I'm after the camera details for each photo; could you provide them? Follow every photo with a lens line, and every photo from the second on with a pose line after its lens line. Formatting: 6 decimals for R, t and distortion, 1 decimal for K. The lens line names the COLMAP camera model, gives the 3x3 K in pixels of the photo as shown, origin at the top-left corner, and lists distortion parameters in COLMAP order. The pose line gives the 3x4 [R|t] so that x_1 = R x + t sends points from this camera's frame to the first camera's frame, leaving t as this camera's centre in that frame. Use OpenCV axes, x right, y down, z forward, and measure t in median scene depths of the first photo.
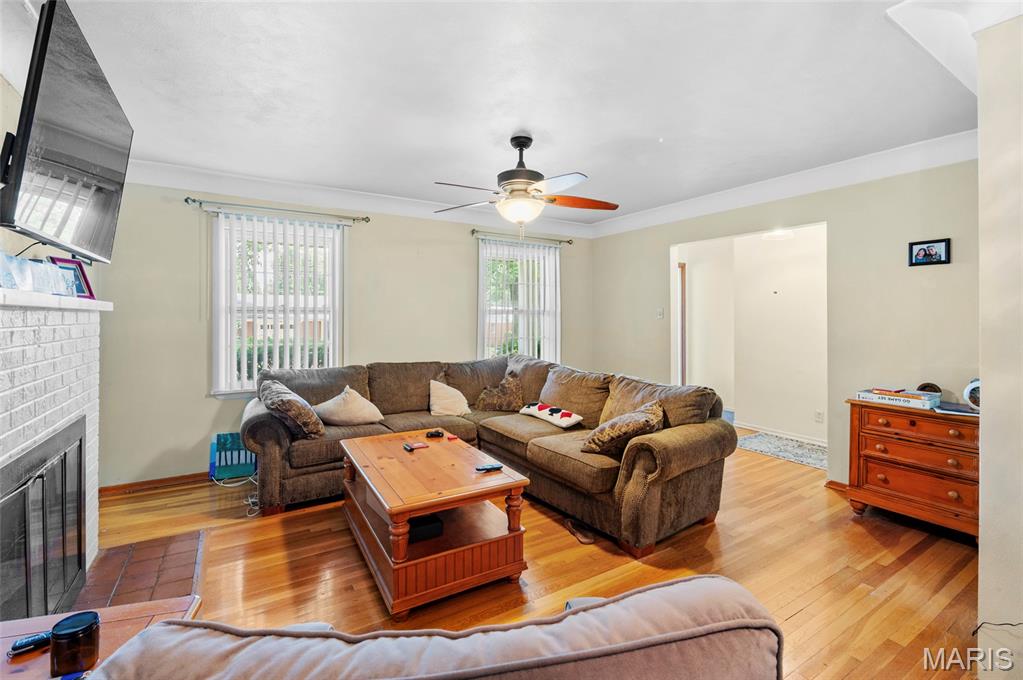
lens RADIAL K [[444.4, 0, 517.8], [0, 444.4, 316.7], [0, 0, 1]] dist [-0.000530, 0.000423]
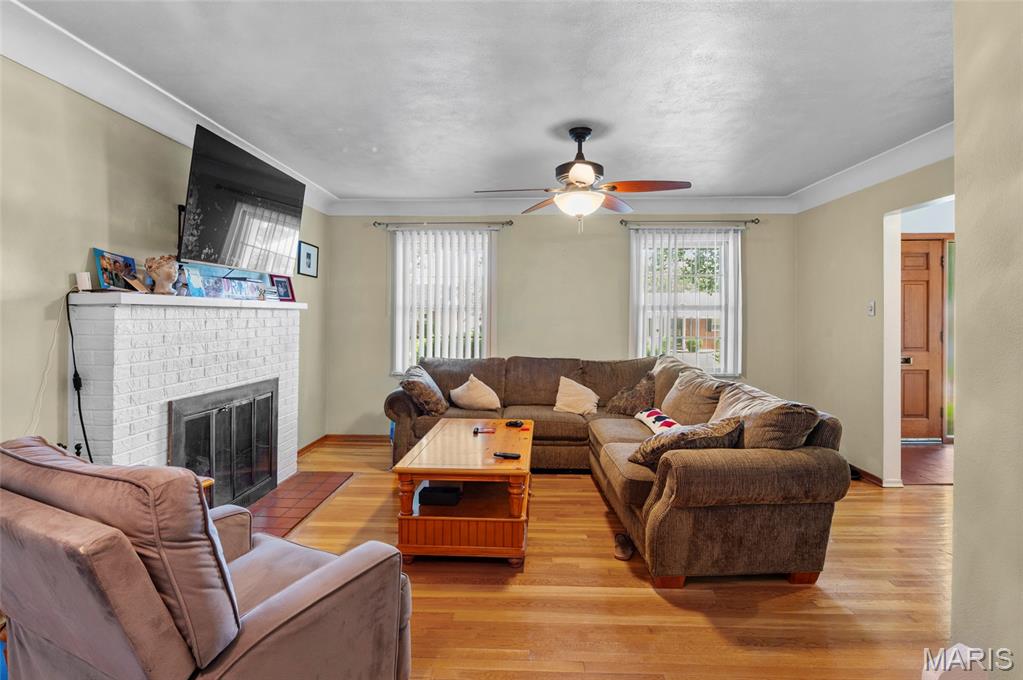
lens RADIAL K [[481.3, 0, 513.5], [0, 481.3, 314.4], [0, 0, 1]] dist [-0.005118, -0.000295]
pose [[0.840413, 0.000396, -0.541946, 0.382368], [-0.000017, 1.000000, 0.000704, 0.002535], [0.541947, -0.000583, 0.840413, 0.033252]]
